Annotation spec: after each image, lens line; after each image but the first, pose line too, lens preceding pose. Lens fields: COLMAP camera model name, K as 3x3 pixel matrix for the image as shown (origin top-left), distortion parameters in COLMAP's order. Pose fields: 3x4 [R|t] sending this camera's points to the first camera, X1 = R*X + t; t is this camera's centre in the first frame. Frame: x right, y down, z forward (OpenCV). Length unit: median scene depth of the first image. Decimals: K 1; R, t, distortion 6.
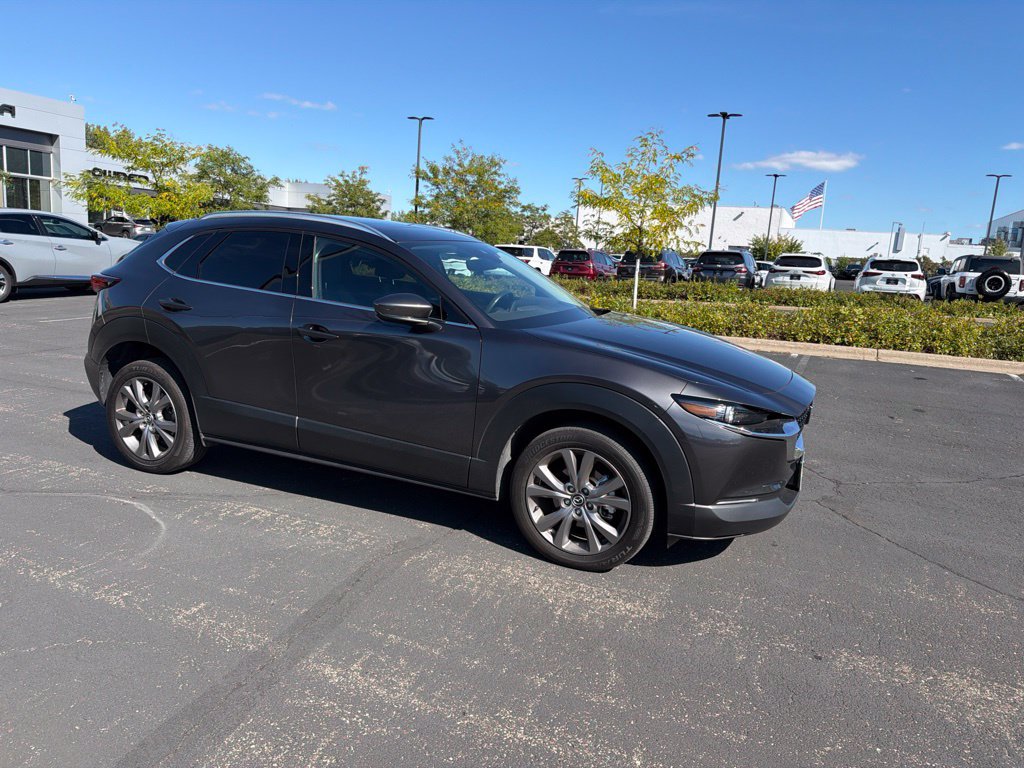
lens RADIAL K [[707.6, 0, 514.2], [0, 707.6, 393.6], [0, 0, 1]] dist [0.074629, -0.103185]
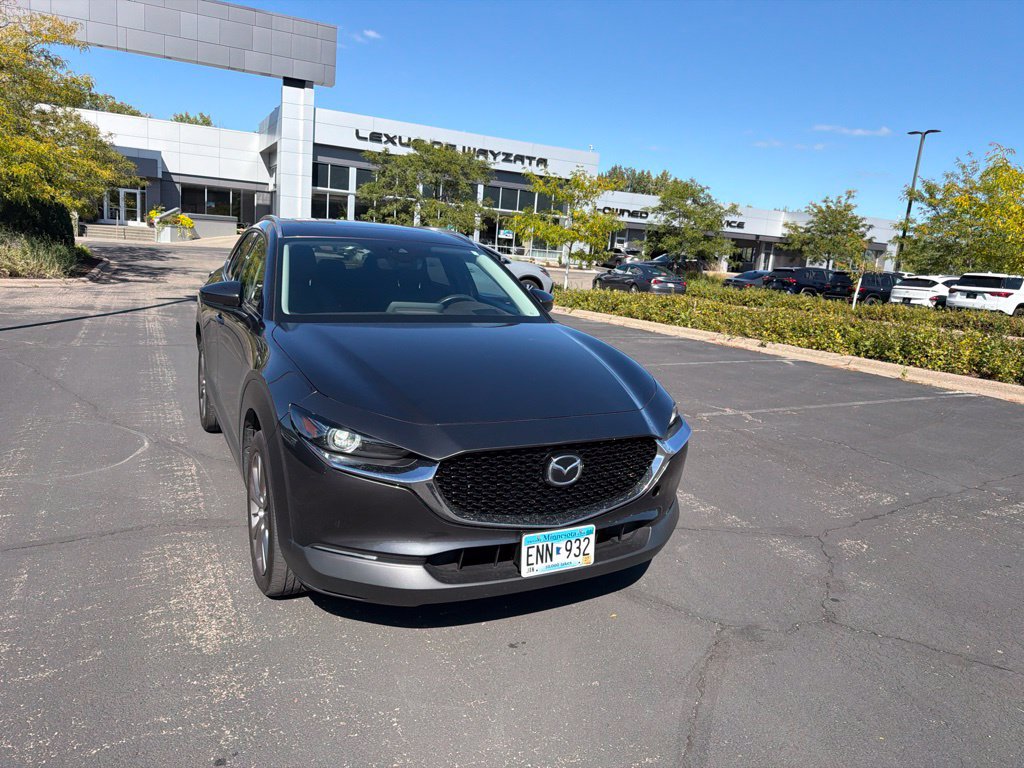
lens RADIAL K [[715.4, 0, 514.1], [0, 715.4, 384.0], [0, 0, 1]] dist [0.064623, -0.089169]
pose [[0.773107, 0.111631, -0.624375, 0.273207], [-0.147116, 0.989105, -0.005319, -0.015791], [0.616978, 0.095967, 0.781107, 0.141054]]
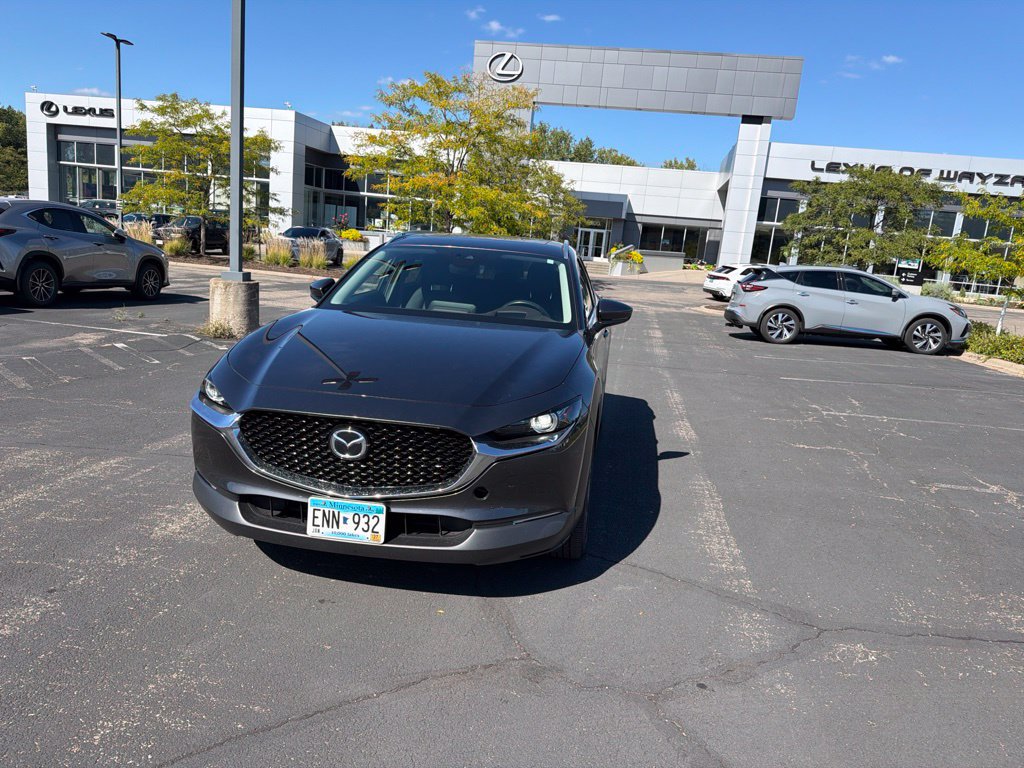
lens RADIAL K [[715.4, 0, 514.1], [0, 715.4, 384.0], [0, 0, 1]] dist [0.064623, -0.089169]
pose [[0.250483, 0.140582, -0.957860, 0.395106], [-0.254847, 0.964080, 0.074851, -0.045516], [0.933976, 0.225359, 0.277313, 0.319976]]
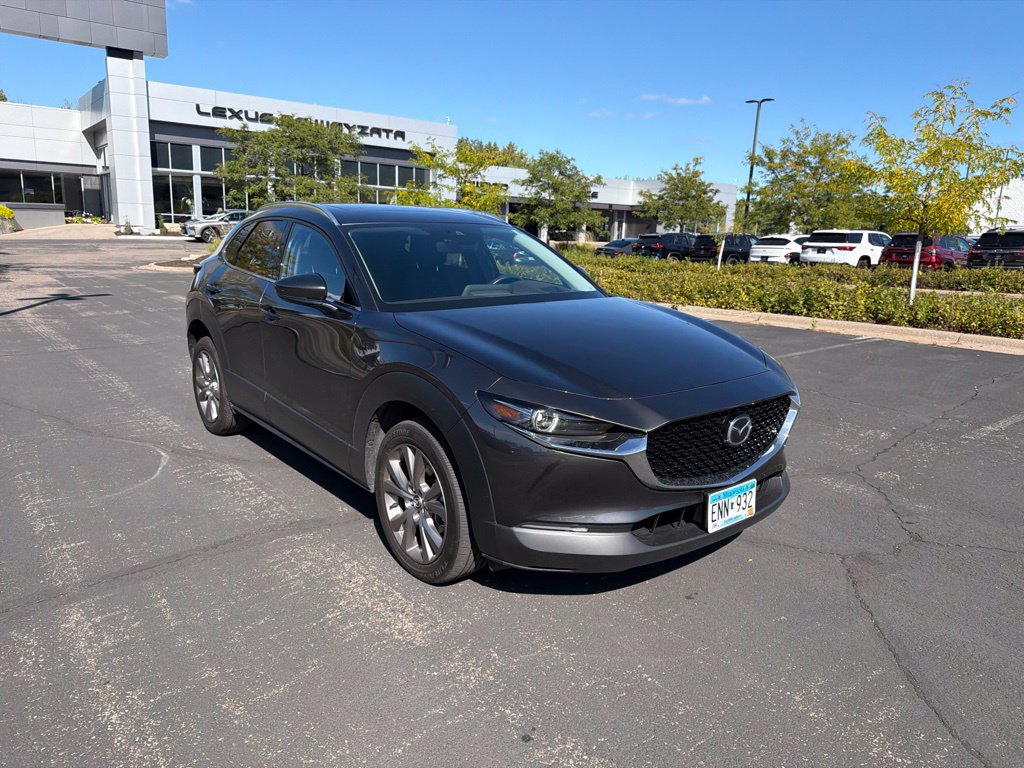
lens RADIAL K [[718.8, 0, 514.2], [0, 718.8, 383.7], [0, 0, 1]] dist [0.060265, -0.092253]
pose [[0.884733, 0.061380, -0.462039, 0.188252], [-0.065518, 0.997826, 0.007101, -0.004358], [0.461470, 0.023989, 0.886831, 0.073351]]
